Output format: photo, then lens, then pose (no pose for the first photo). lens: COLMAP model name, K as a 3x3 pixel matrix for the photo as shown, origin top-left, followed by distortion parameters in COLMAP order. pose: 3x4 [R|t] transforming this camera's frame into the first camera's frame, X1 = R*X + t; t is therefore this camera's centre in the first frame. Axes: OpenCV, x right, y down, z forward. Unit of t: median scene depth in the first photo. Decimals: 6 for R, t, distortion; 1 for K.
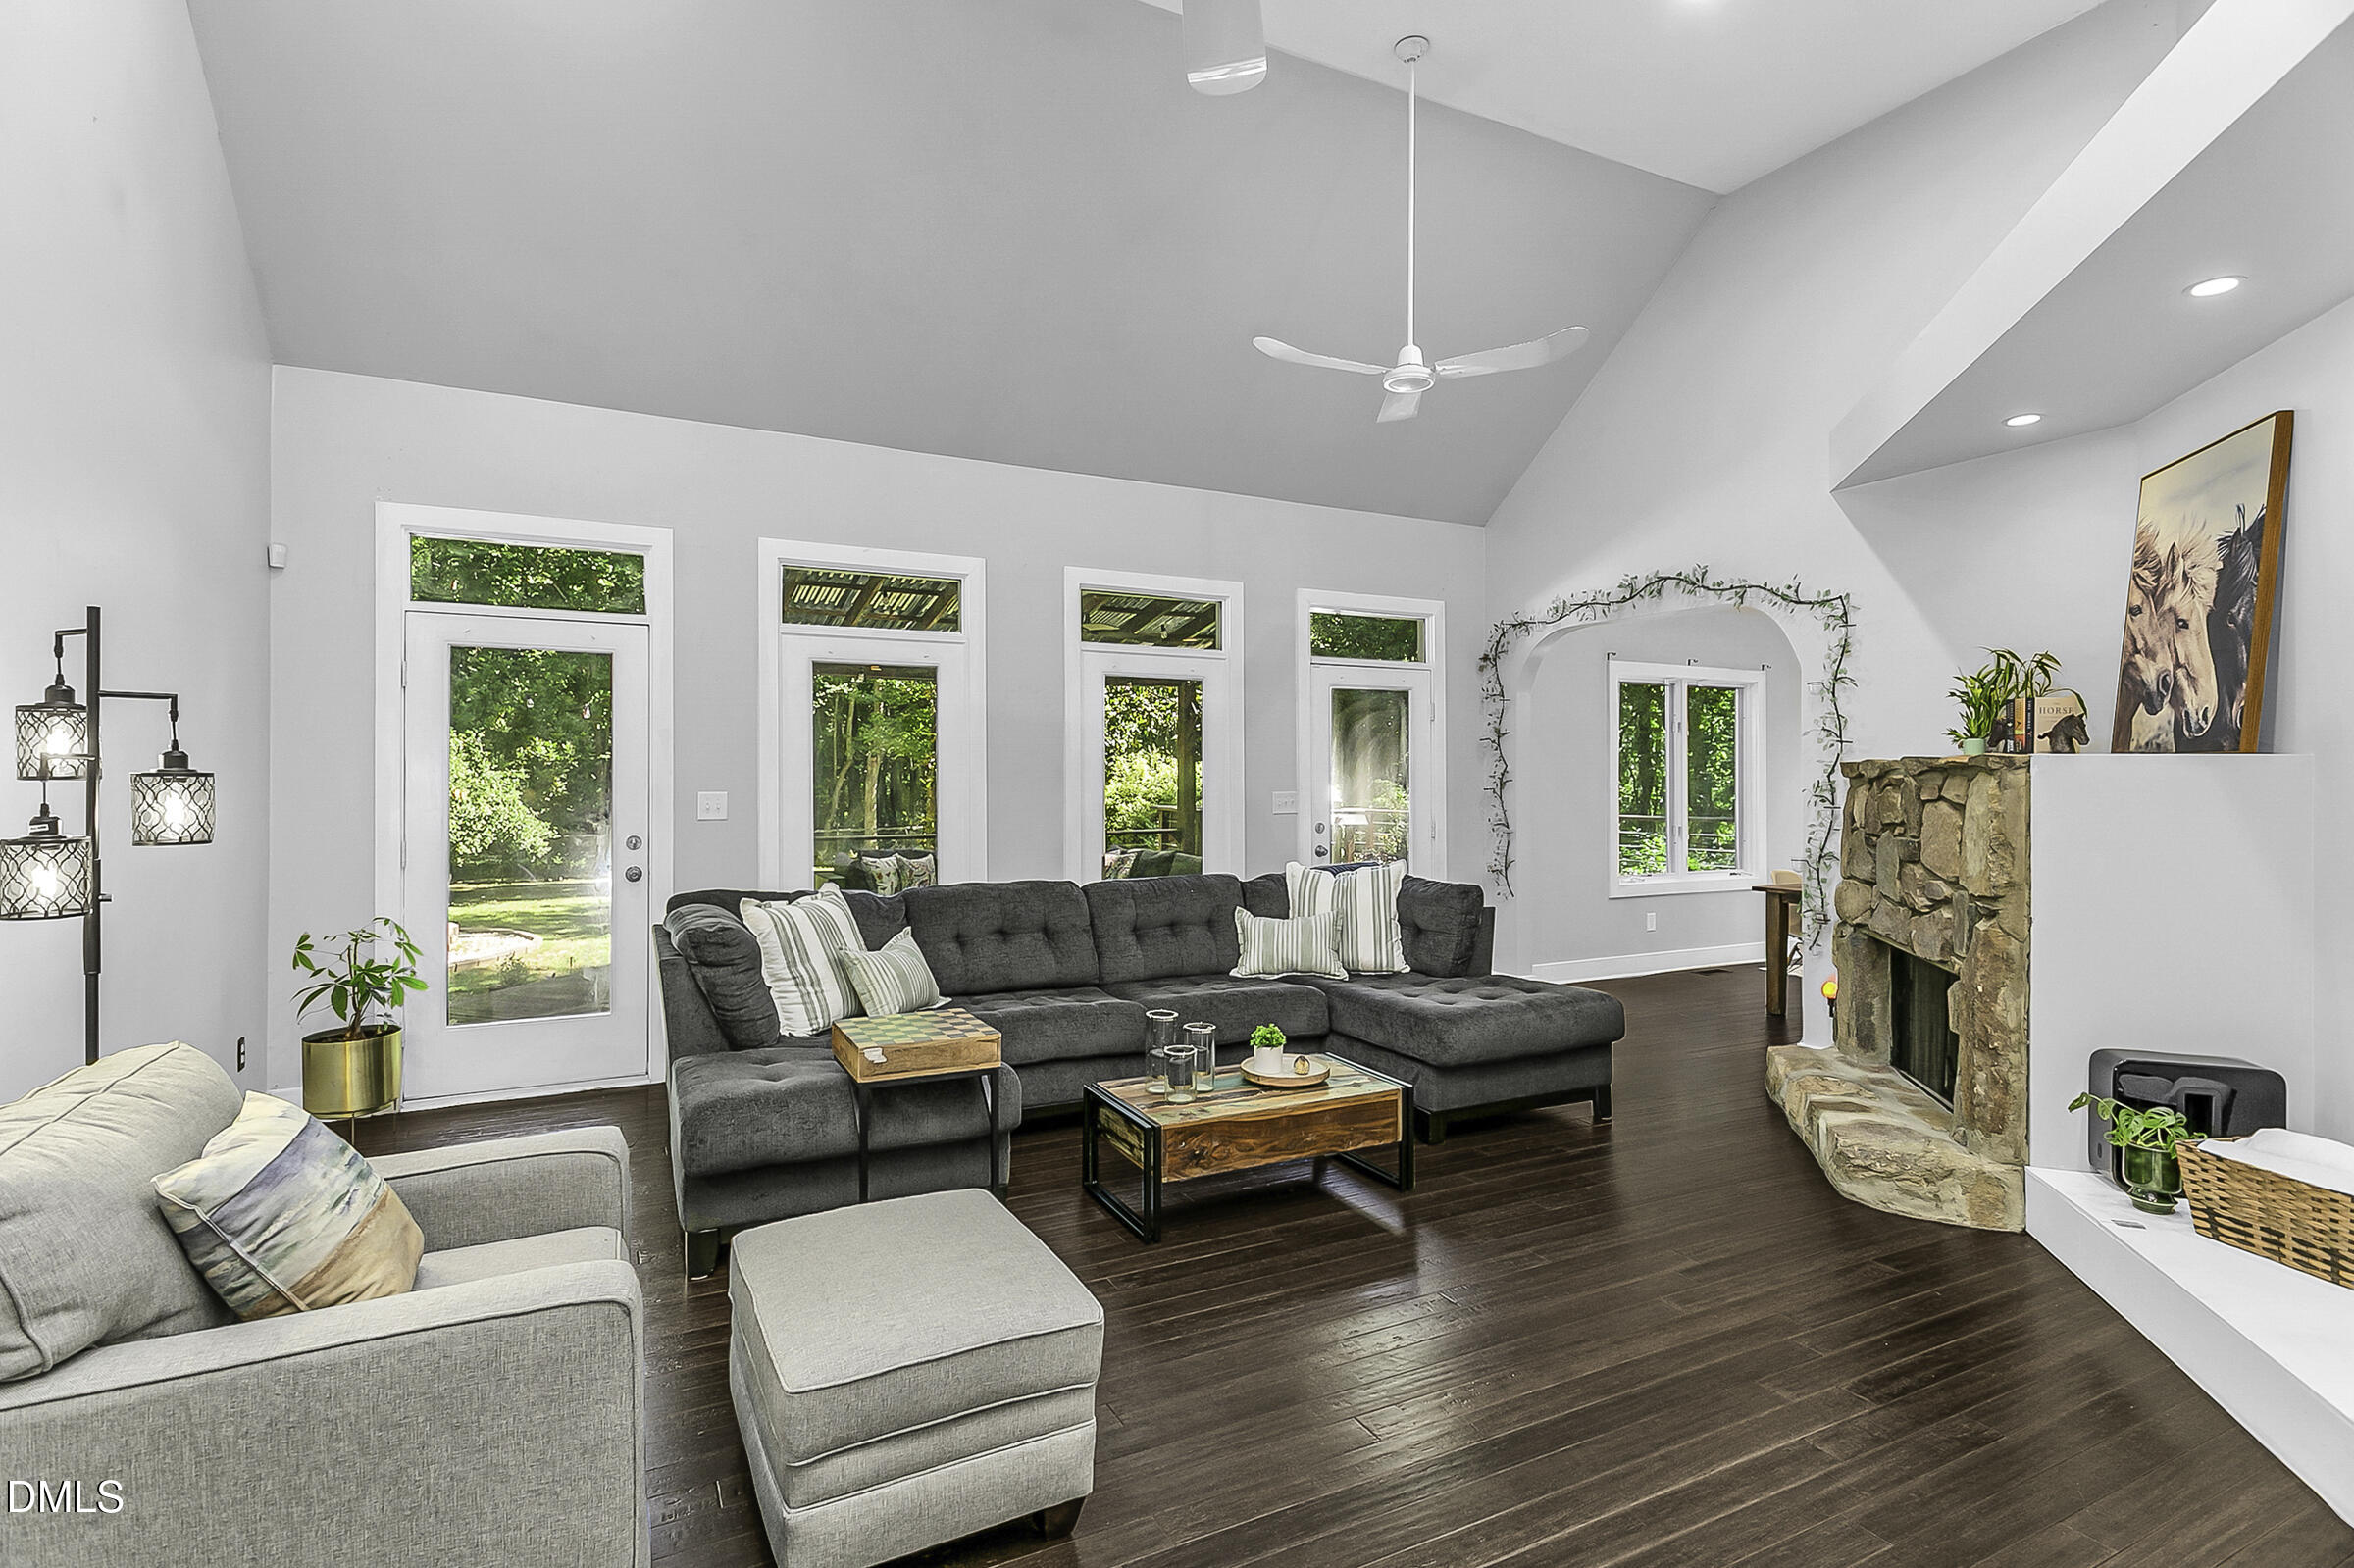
lens RADIAL K [[1130.0, 0, 1187.0], [0, 1130.0, 782.6], [0, 0, 1]] dist [0.009334, -0.000926]
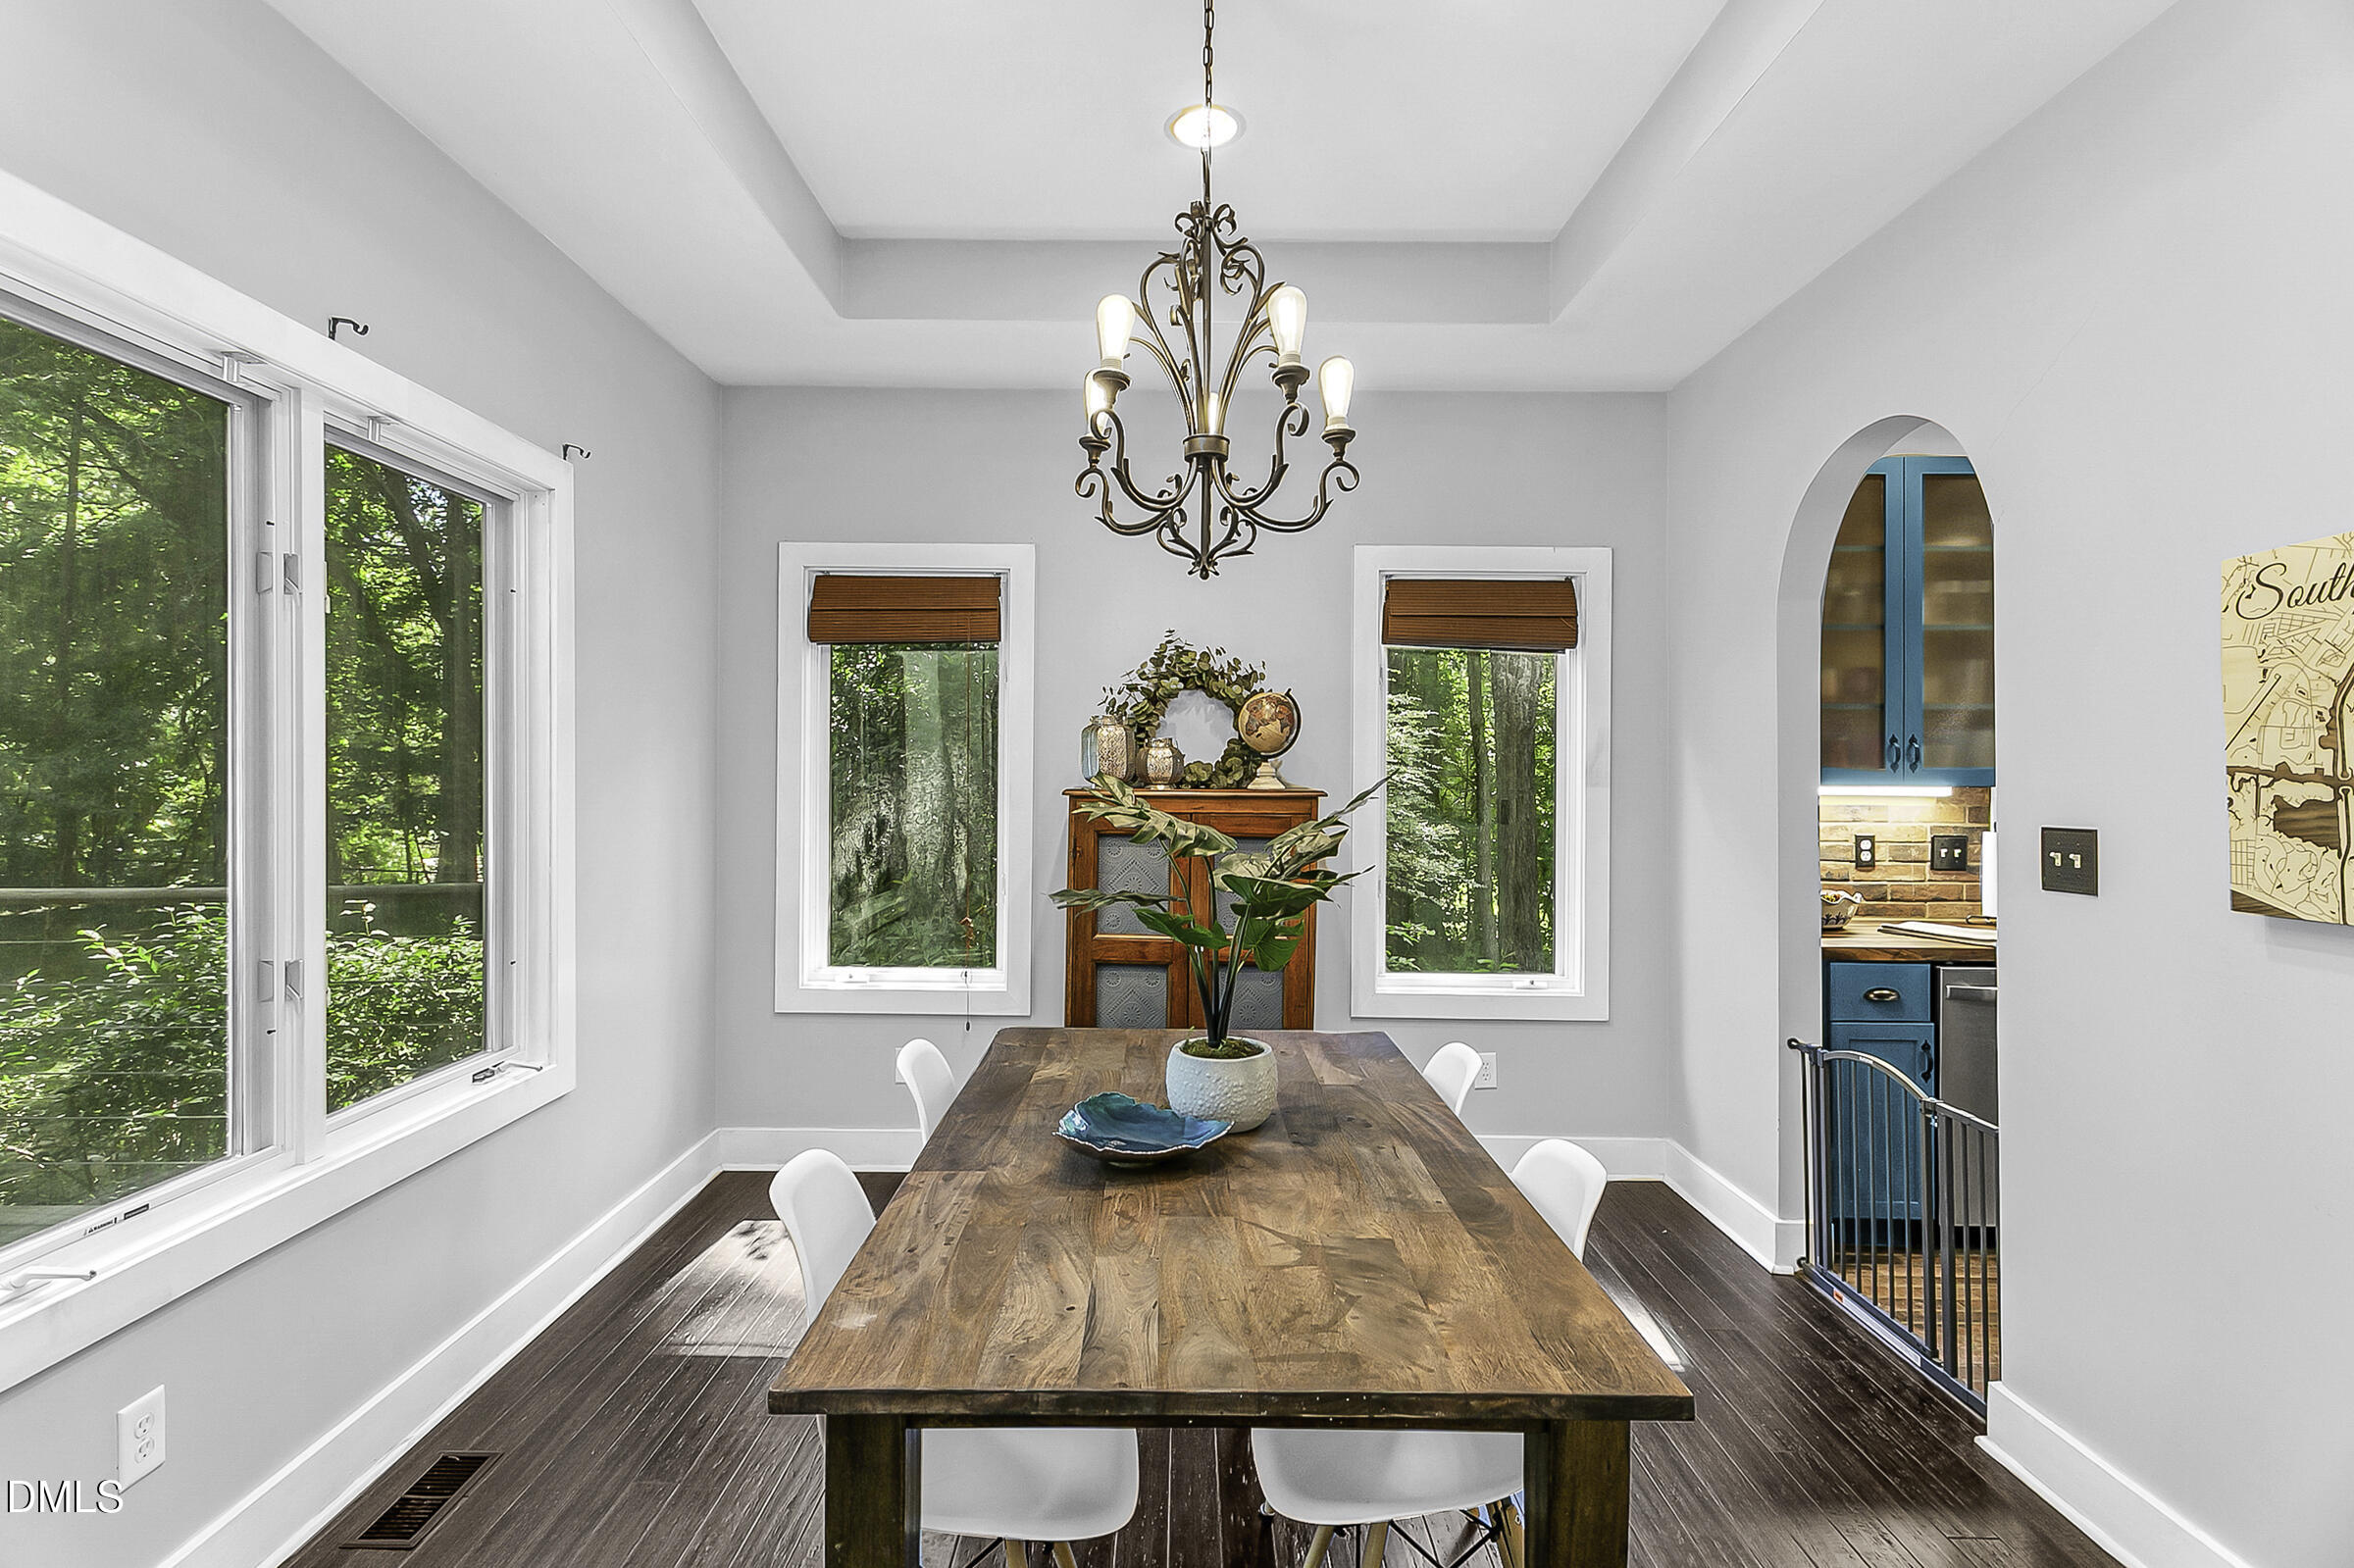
lens RADIAL K [[1130.0, 0, 1174.6], [0, 1130.0, 776.5], [0, 0, 1]] dist [0.009334, -0.000926]
pose [[0.451498, -0.002763, 0.892268, 0.293822], [0.002684, 0.999995, 0.001739, -0.003007], [-0.892268, 0.001609, 0.451503, 0.701441]]
